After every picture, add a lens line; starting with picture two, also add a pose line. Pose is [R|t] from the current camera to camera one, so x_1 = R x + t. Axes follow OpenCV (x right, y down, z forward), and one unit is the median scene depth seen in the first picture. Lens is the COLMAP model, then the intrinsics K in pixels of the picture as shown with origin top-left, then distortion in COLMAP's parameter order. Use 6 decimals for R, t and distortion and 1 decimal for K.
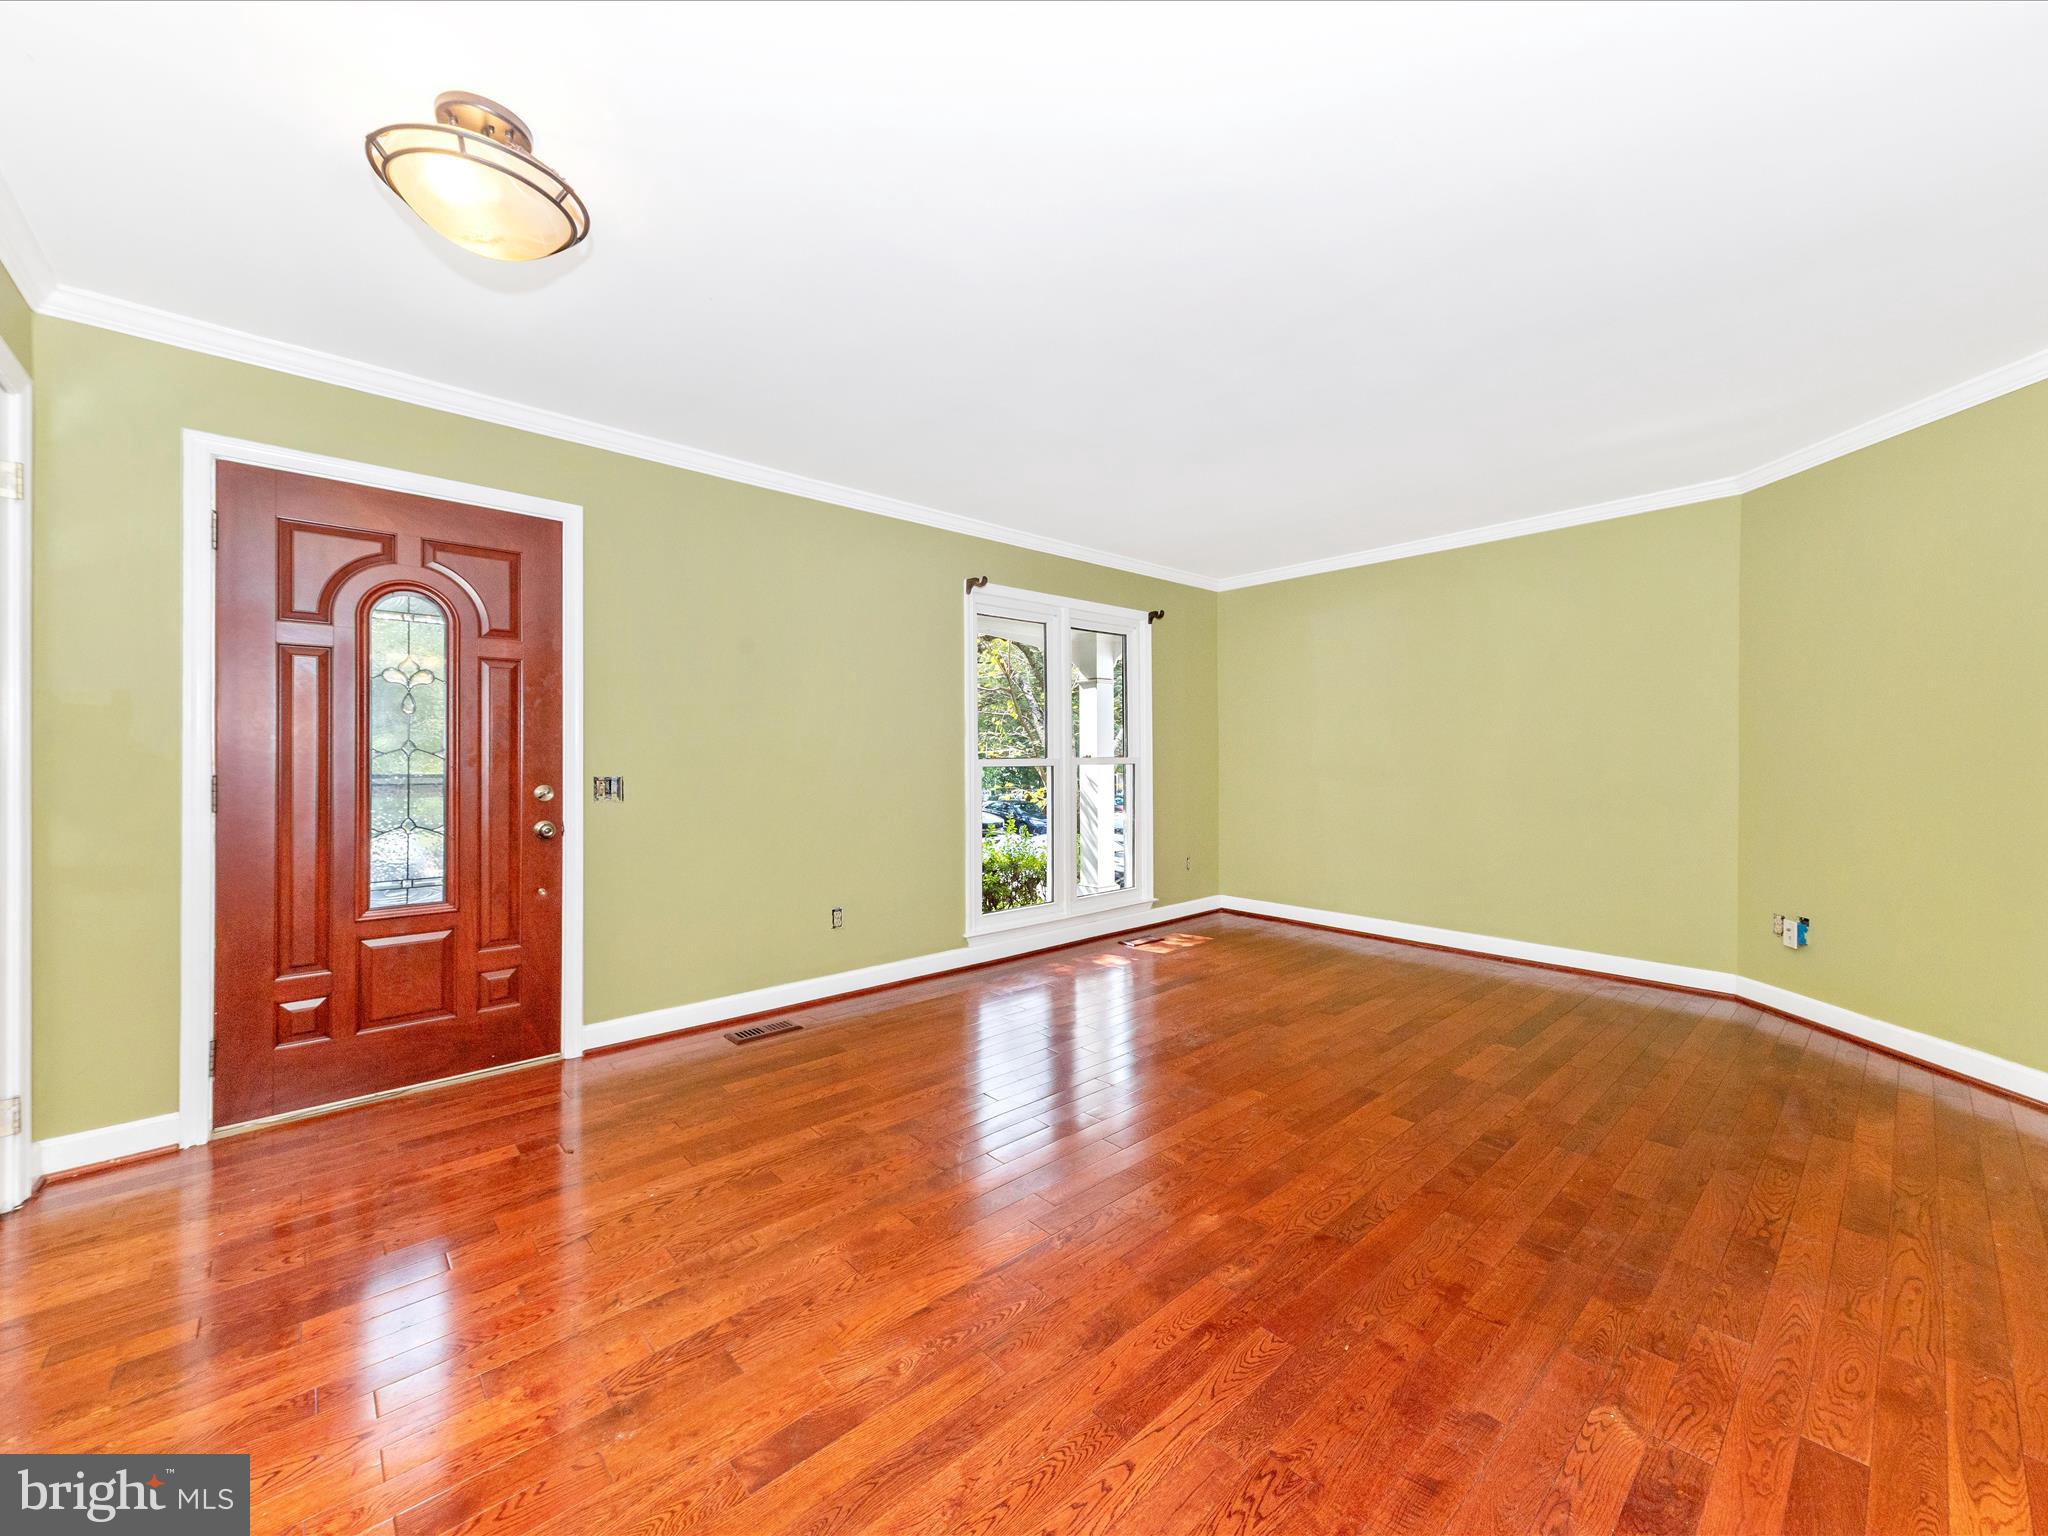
lens RADIAL K [[802.0, 0, 1035.2], [0, 802.0, 757.7], [0, 0, 1]] dist [0.015227, -0.003101]
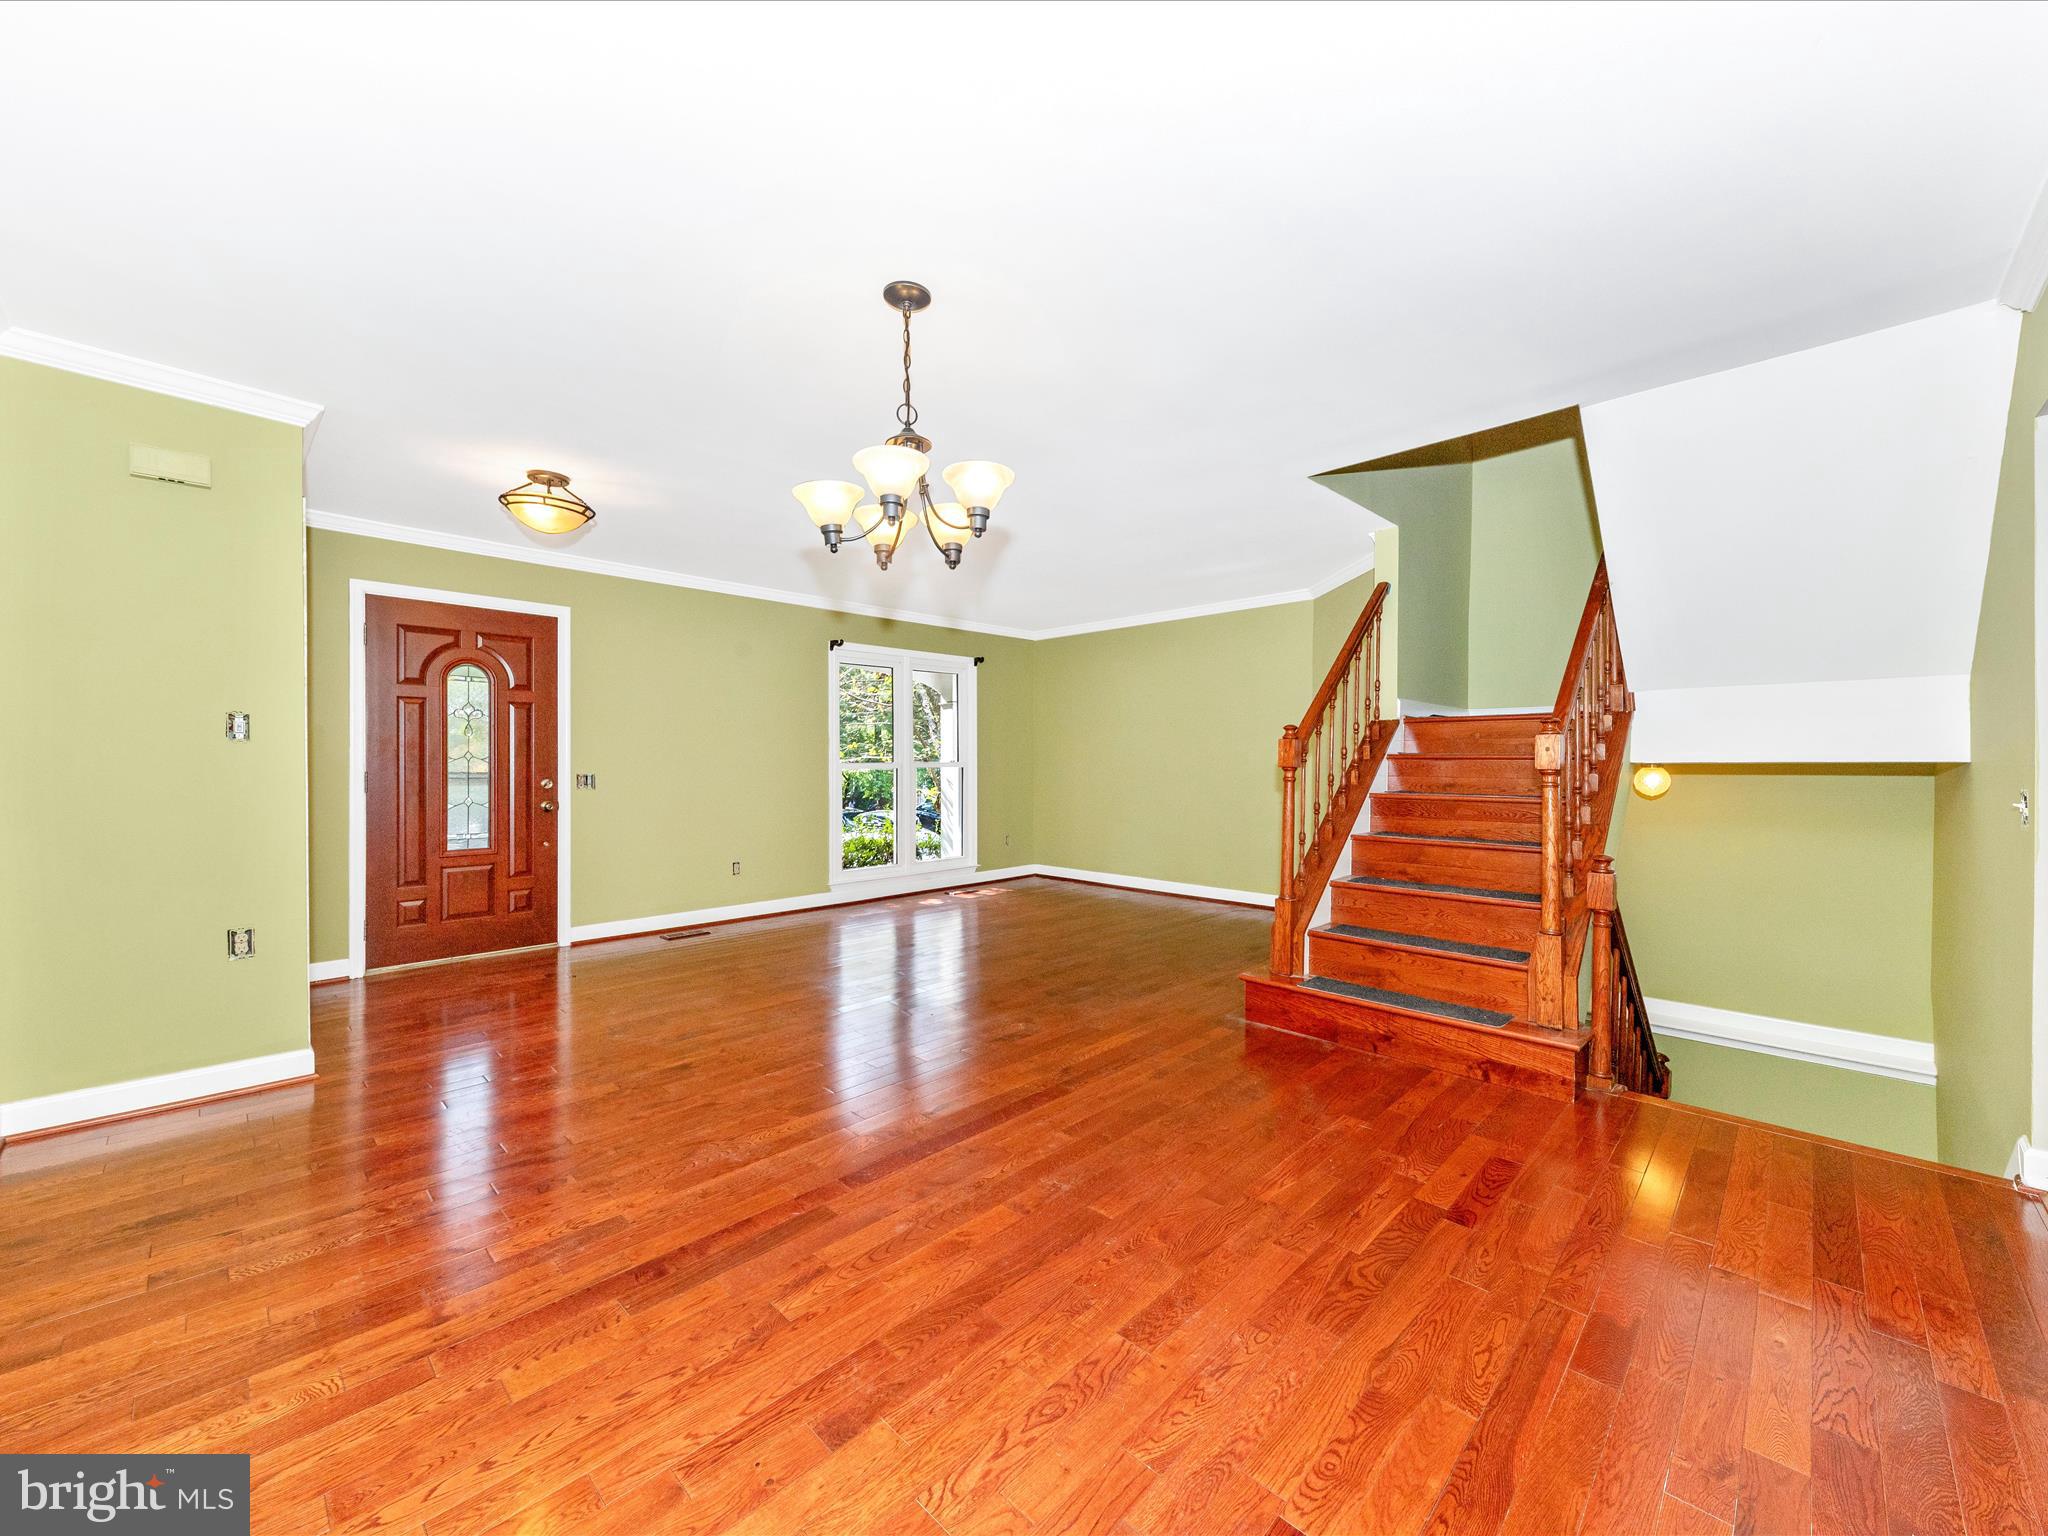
lens RADIAL K [[802.0, 0, 1028.0], [0, 802.0, 767.0], [0, 0, 1]] dist [0.015227, -0.003101]
pose [[0.998303, 0.001931, 0.058200, 0.293534], [-0.002278, 0.999980, 0.005891, -0.002105], [-0.058188, -0.006014, 0.998288, -0.747506]]
